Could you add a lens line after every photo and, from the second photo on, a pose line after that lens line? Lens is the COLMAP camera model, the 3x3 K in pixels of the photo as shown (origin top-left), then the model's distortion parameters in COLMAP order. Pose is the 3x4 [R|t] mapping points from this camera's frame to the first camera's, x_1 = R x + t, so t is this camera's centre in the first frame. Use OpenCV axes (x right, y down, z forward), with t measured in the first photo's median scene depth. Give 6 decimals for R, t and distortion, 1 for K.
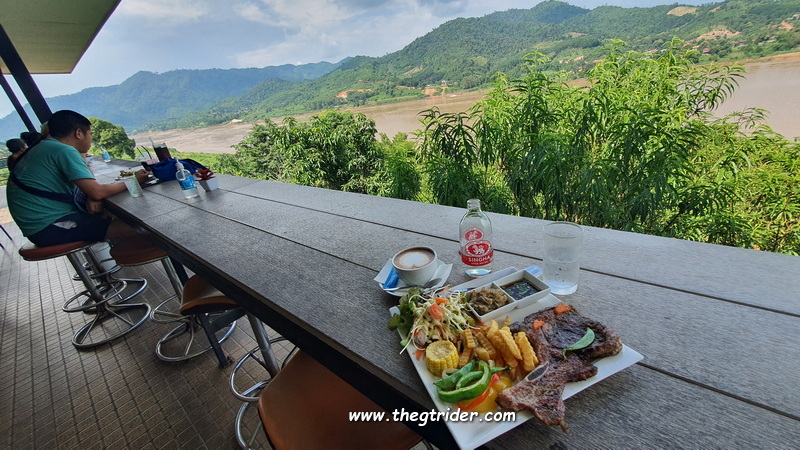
lens RADIAL K [[324.4, 0, 398.2], [0, 324.4, 220.0], [0, 0, 1]] dist [0.000269, 0.000310]
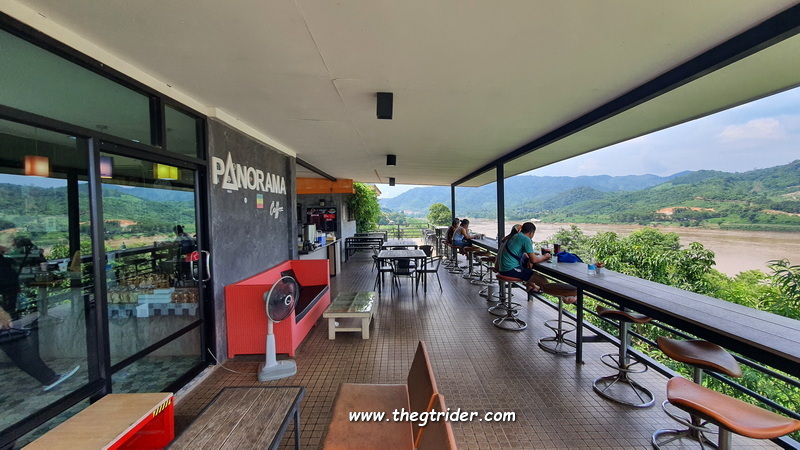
lens RADIAL K [[324.4, 0, 400.3], [0, 324.4, 223.4], [0, 0, 1]] dist [0.000269, 0.000310]
pose [[0.657350, 0.158074, -0.736820, 0.009423], [-0.363220, 0.923145, -0.125997, 0.065314], [0.660274, 0.350452, 0.664245, -0.251208]]
